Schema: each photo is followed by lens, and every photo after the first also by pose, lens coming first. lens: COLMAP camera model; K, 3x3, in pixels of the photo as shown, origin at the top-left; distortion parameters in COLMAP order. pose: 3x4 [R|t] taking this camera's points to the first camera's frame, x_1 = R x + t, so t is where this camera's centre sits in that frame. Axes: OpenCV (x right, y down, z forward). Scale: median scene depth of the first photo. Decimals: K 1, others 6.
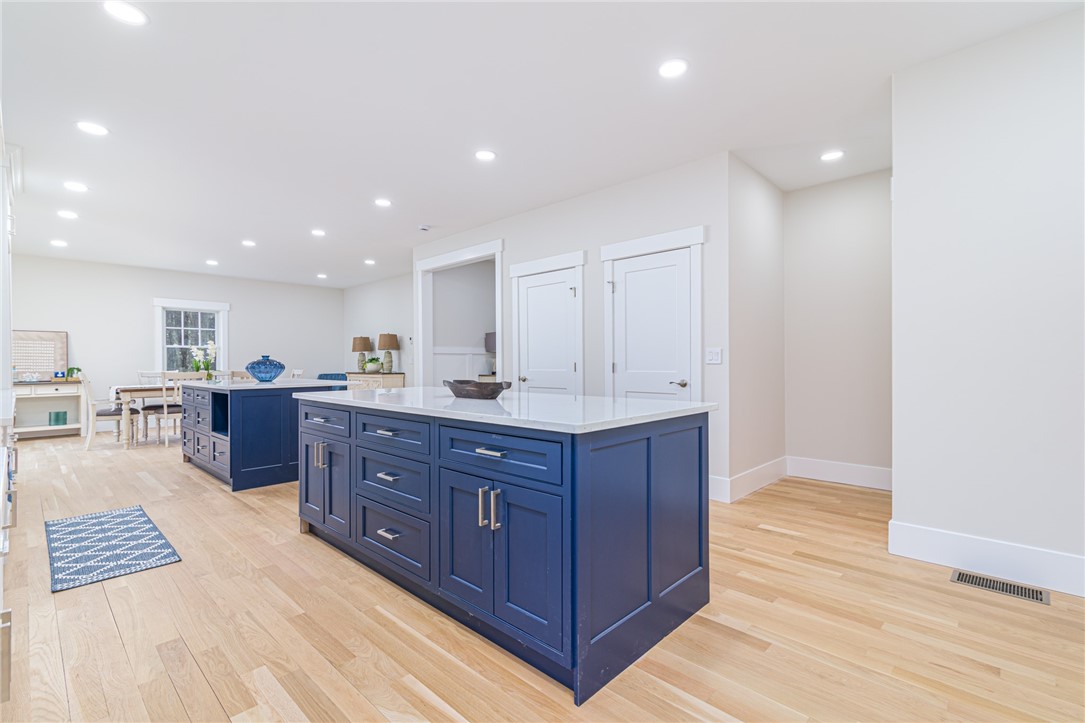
lens RADIAL K [[484.0, 0, 527.0], [0, 484.0, 367.2], [0, 0, 1]] dist [-0.000999, 0.000169]
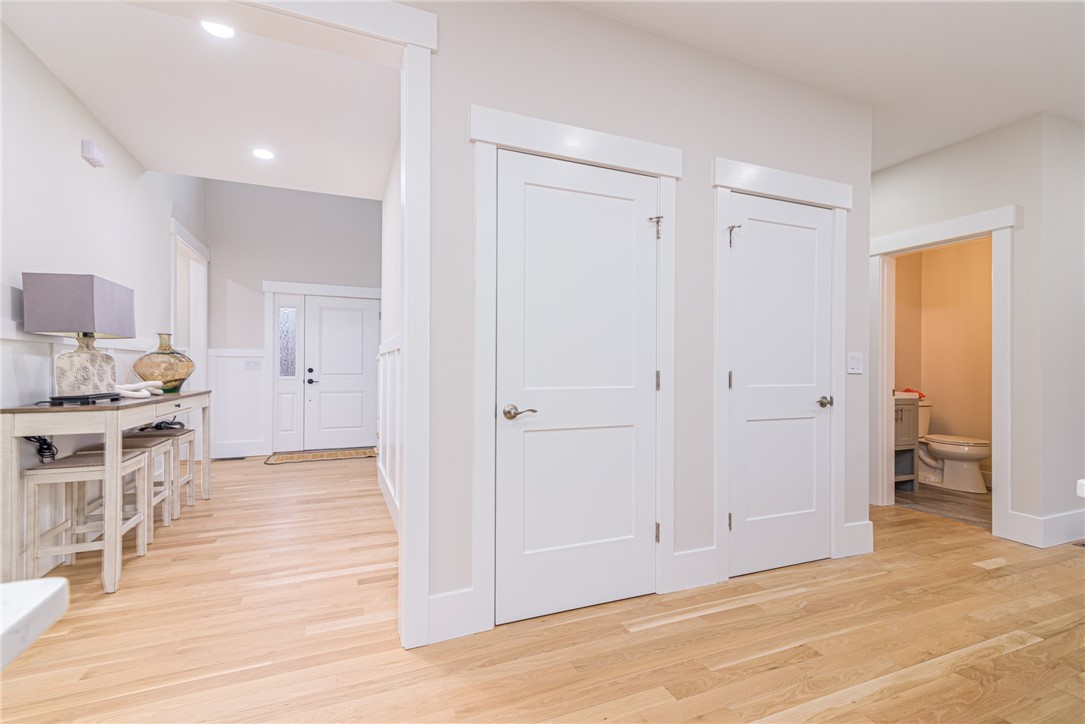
lens RADIAL K [[484.0, 0, 527.0], [0, 484.0, 367.7], [0, 0, 1]] dist [-0.000999, 0.000169]
pose [[0.395352, 0.005392, 0.918514, -0.408405], [0.000011, 0.999983, -0.005875, -0.009655], [-0.918530, 0.002333, 0.395345, 0.937592]]
